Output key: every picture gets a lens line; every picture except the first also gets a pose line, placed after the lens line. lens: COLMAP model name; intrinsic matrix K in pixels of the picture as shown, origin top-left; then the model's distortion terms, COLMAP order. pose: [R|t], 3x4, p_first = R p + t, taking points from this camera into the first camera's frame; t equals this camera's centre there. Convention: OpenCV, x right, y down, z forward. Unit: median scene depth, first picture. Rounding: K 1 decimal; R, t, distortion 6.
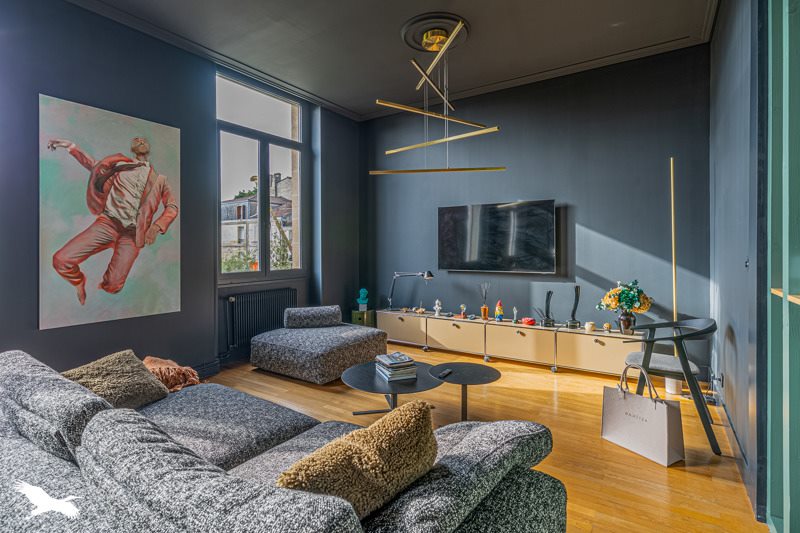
lens RADIAL K [[389.7, 0, 395.4], [0, 389.7, 247.7], [0, 0, 1]] dist [0.001348, 0.000478]
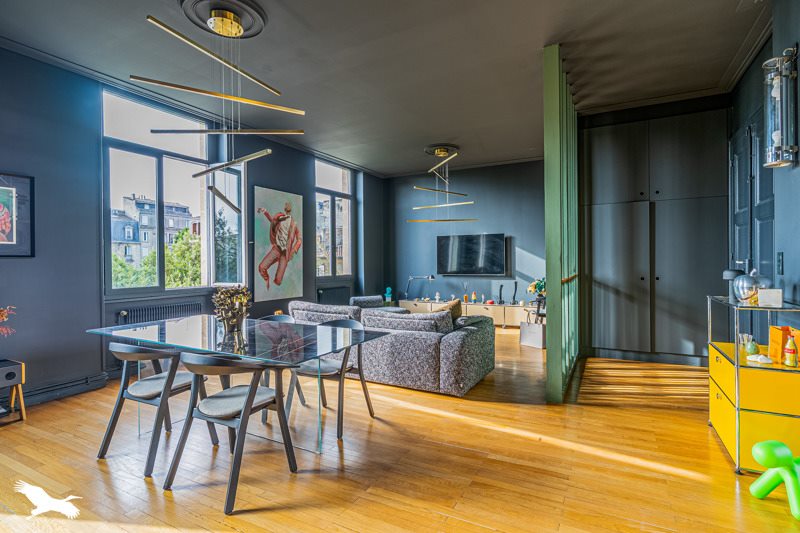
lens RADIAL K [[401.0, 0, 411.6], [0, 401.0, 262.4], [0, 0, 1]] dist [0.000027, 0.000419]
pose [[0.992990, -0.004382, 0.118121, -0.226190], [0.003983, 0.999986, 0.003619, 0.000128], [-0.118135, -0.003124, 0.992993, -0.759949]]
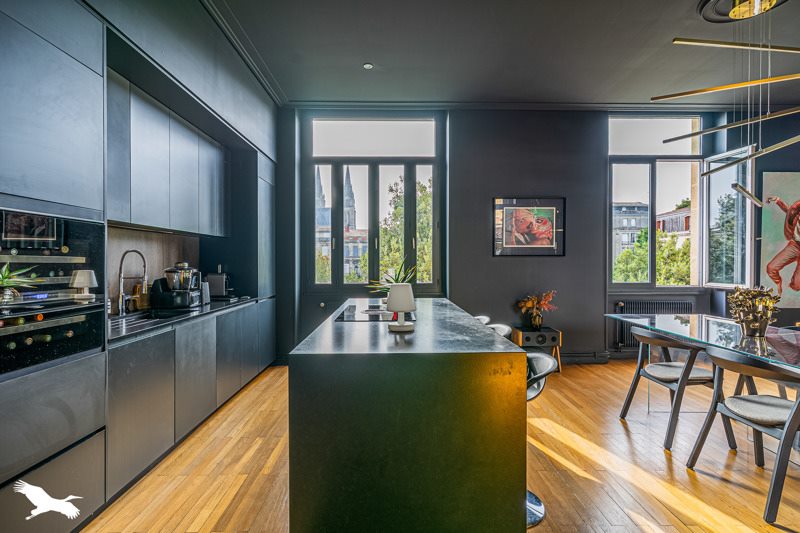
lens RADIAL K [[387.8, 0, 400.0], [0, 387.8, 266.5], [0, 0, 1]] dist [0.001004, 0.000877]
pose [[0.570876, 0.016321, -0.820874, -0.265449], [-0.003659, 0.999843, 0.017335, 0.000646], [0.821028, -0.006892, 0.570846, -0.852626]]
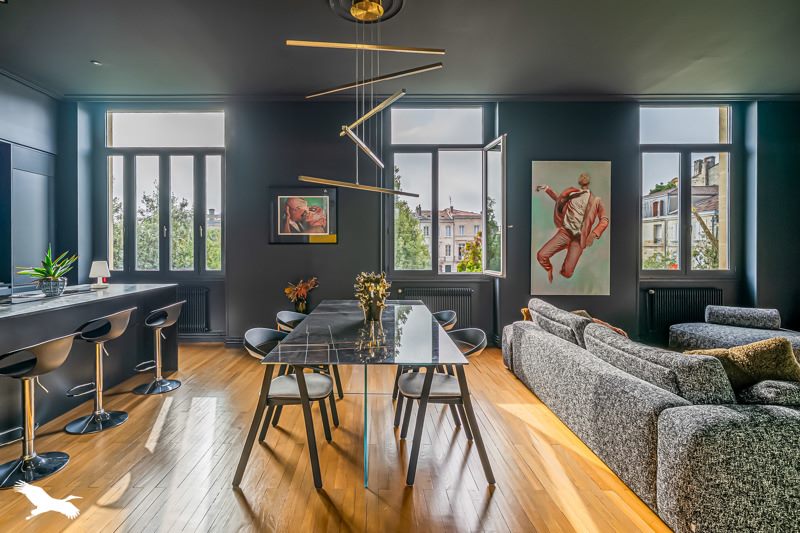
lens RADIAL K [[401.2, 0, 377.1], [0, 401.2, 251.5], [0, 0, 1]] dist [0.000626, 0.001058]
pose [[0.552083, 0.010878, -0.833718, 0.140257], [-0.003320, 0.999936, 0.010848, -0.002116], [0.833783, -0.003221, 0.552084, -0.378921]]
